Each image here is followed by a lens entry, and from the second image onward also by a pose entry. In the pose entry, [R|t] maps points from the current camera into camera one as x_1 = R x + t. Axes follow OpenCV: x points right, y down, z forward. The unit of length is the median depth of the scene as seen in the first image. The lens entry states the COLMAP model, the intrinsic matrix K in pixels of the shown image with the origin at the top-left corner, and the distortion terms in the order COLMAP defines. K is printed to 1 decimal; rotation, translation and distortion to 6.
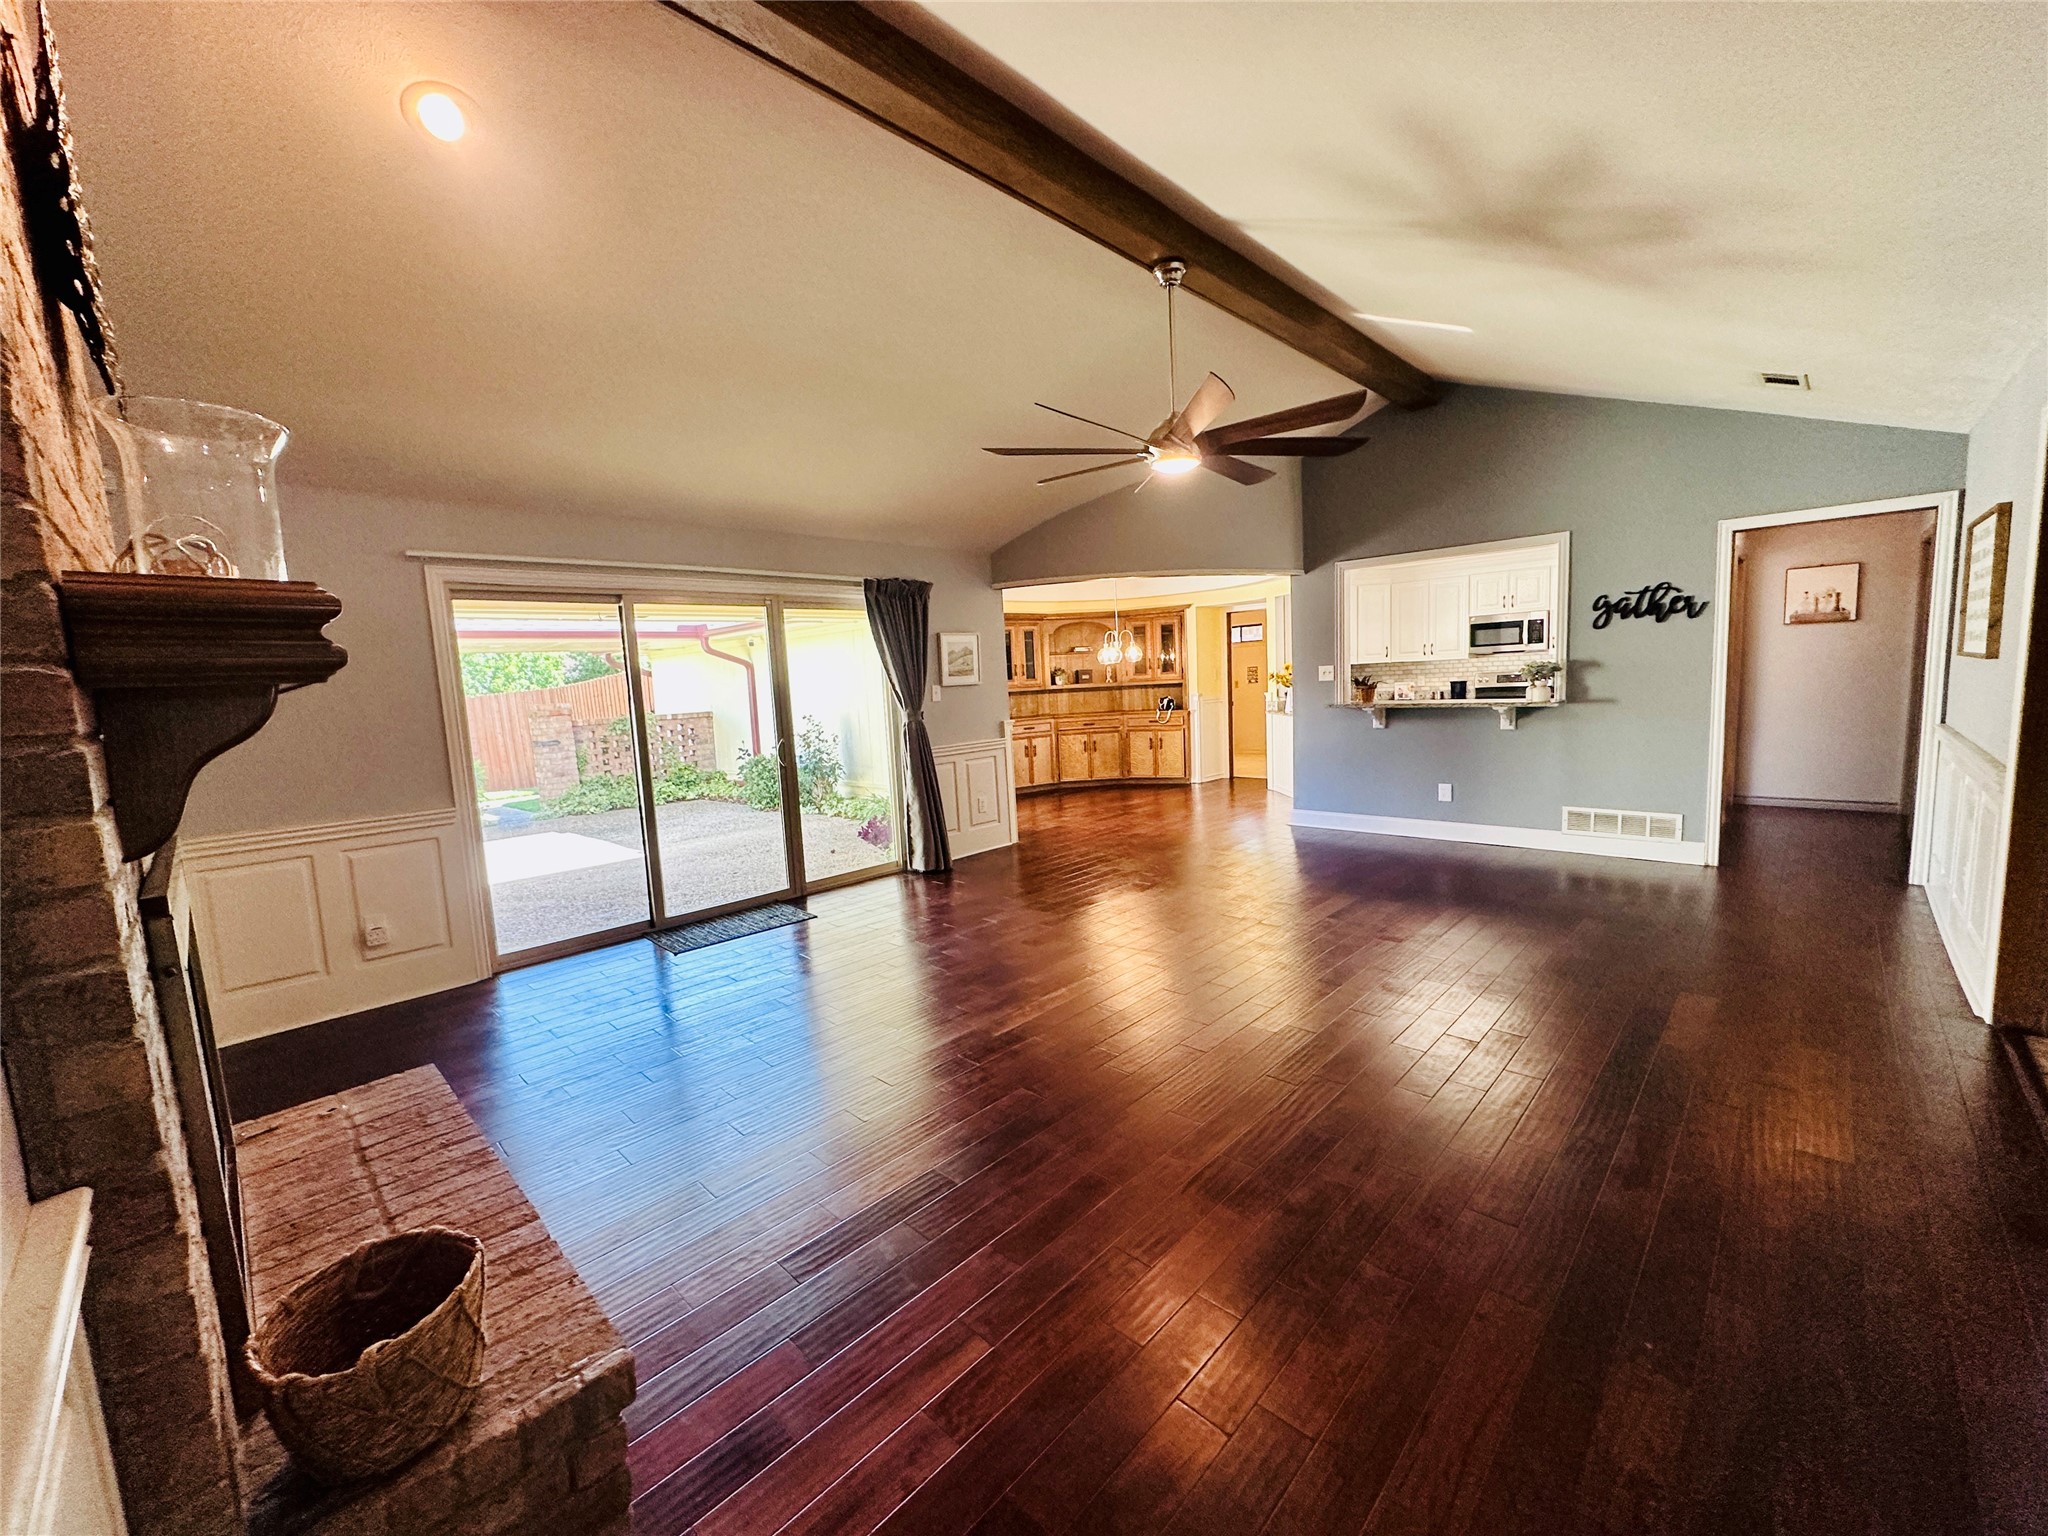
lens RADIAL K [[818.0, 0, 1024.0], [0, 818.0, 768.0], [0, 0, 1]] dist [-0.003486, 0.000553]
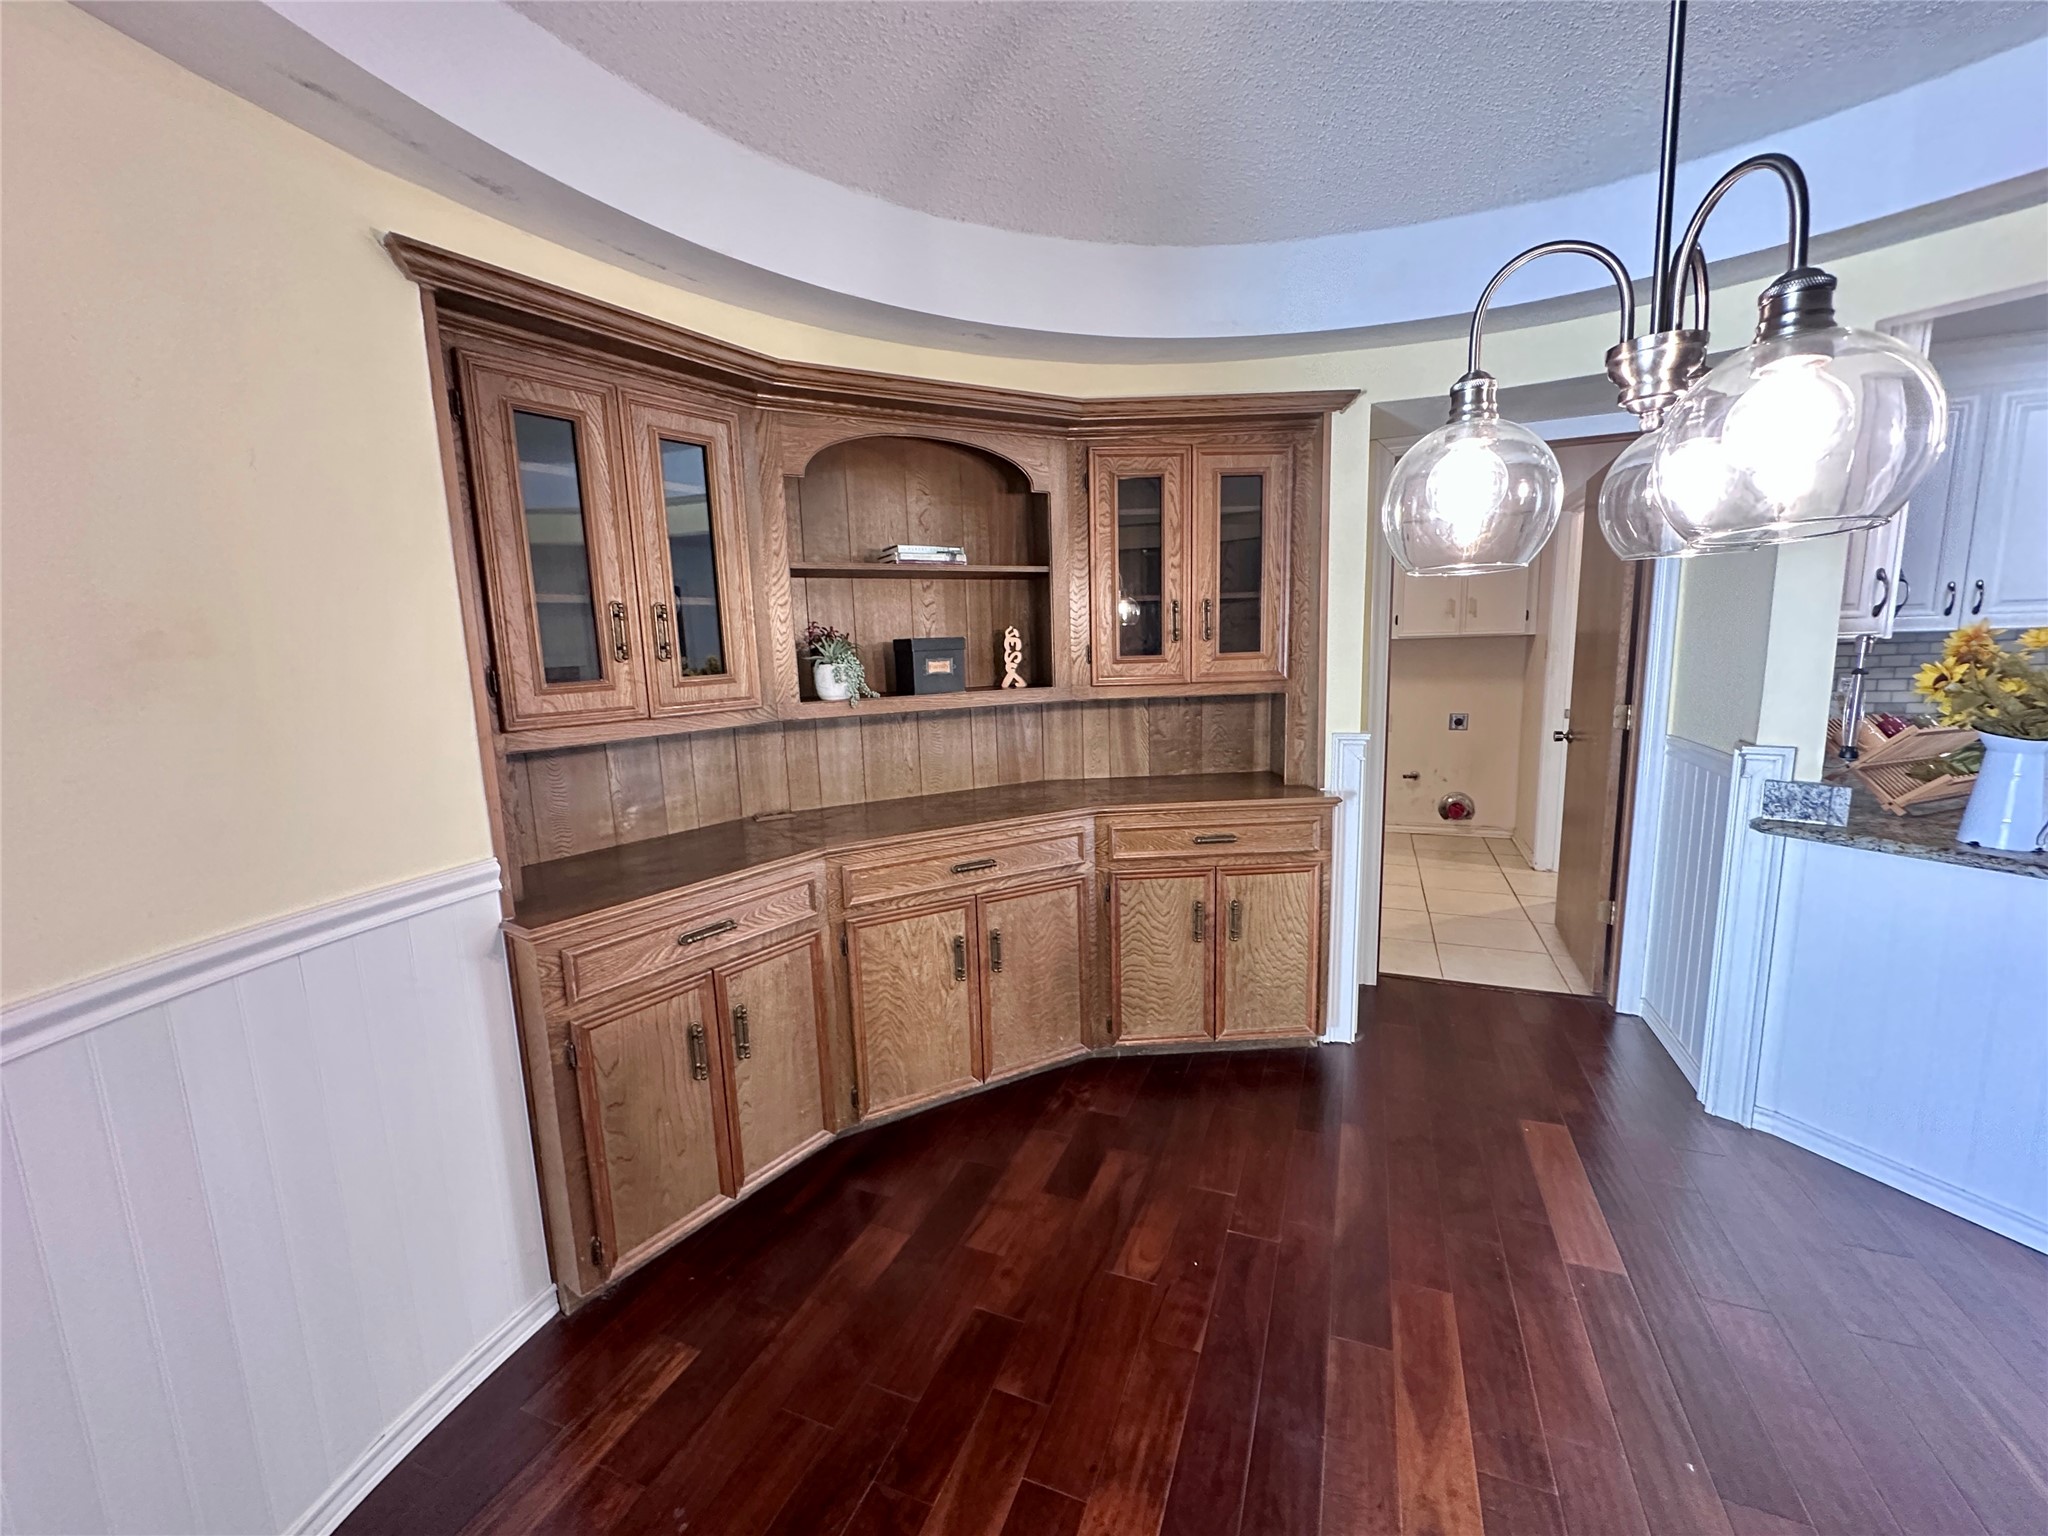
lens RADIAL K [[818.0, 0, 1024.0], [0, 818.0, 768.0], [0, 0, 1]] dist [-0.003486, 0.000553]
pose [[0.928199, -0.037619, 0.370178, 0.005727], [0.029052, 0.999166, 0.028694, -0.088883], [-0.370948, -0.015879, 0.928518, 0.772913]]
